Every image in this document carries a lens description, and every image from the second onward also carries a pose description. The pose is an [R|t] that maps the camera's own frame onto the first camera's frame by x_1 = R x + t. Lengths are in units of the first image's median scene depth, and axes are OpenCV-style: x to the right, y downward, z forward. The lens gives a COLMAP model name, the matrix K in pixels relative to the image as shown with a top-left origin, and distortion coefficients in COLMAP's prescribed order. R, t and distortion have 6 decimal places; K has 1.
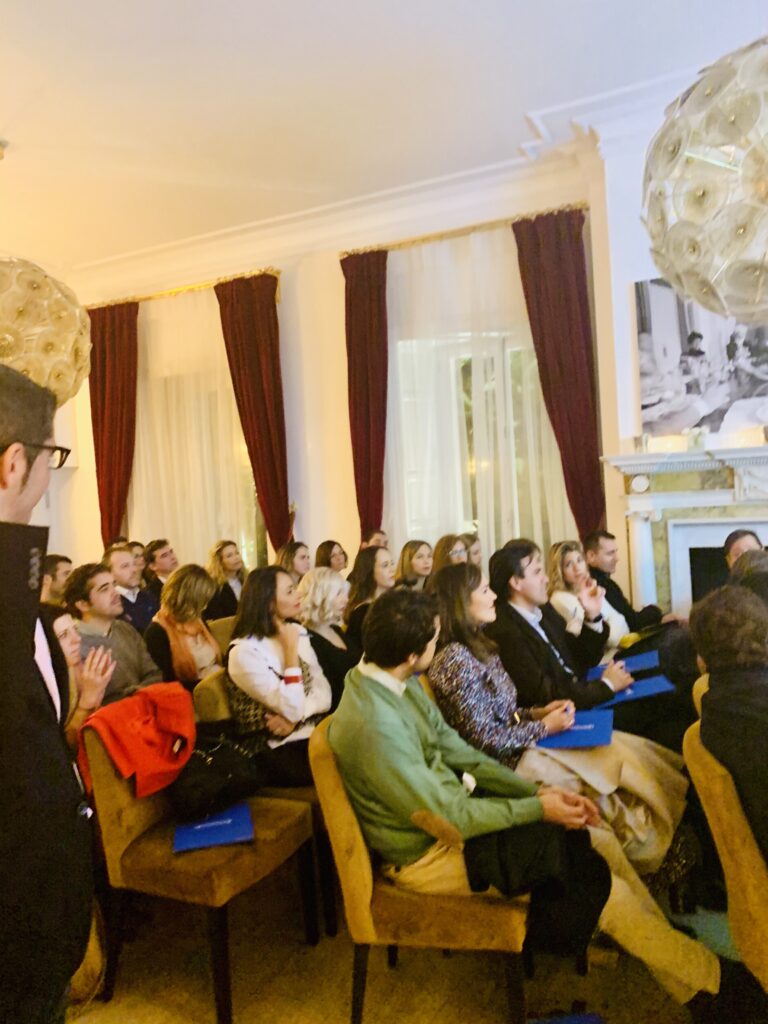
lens RADIAL K [[782.0, 0, 383.8], [0, 782.0, 508.4], [0, 0, 1]] dist [-0.002134, -0.000528]
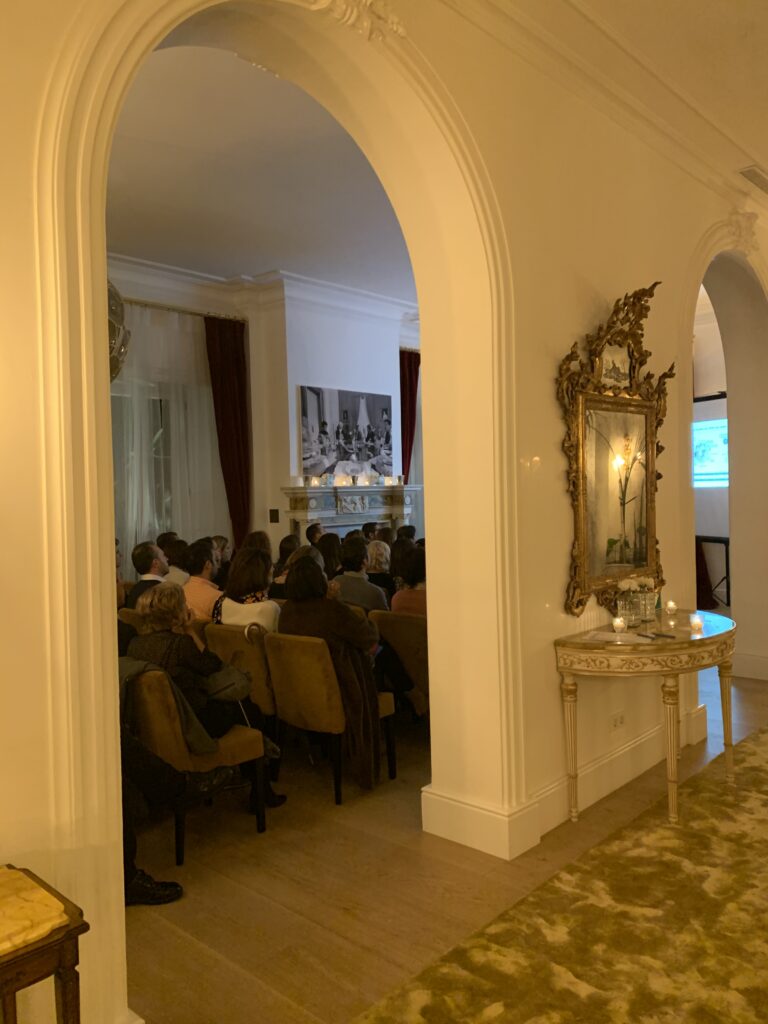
lens RADIAL K [[782.0, 0, 387.3], [0, 782.0, 509.4], [0, 0, 1]] dist [-0.002134, -0.000528]
pose [[0.267841, 0.030778, 0.962971, -1.306355], [0.027383, 0.998843, -0.039541, 0.055339], [-0.963074, 0.036960, 0.266688, 0.380470]]
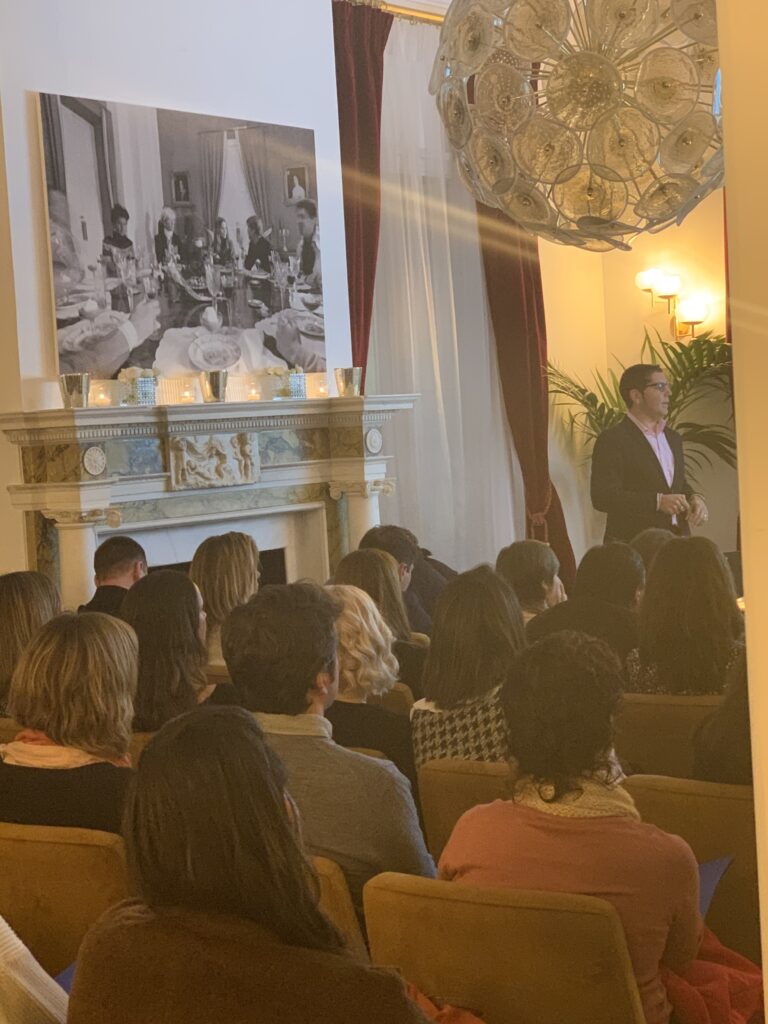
lens RADIAL K [[1837.3, 0, 380.5], [0, 1837.3, 513.2], [0, 0, 1]] dist [0.049002, 0.000000]
pose [[0.197590, -0.004875, 0.980273, -0.923628], [0.065637, 0.997809, -0.008267, 0.030209], [-0.978085, 0.065975, 0.197477, 0.546941]]
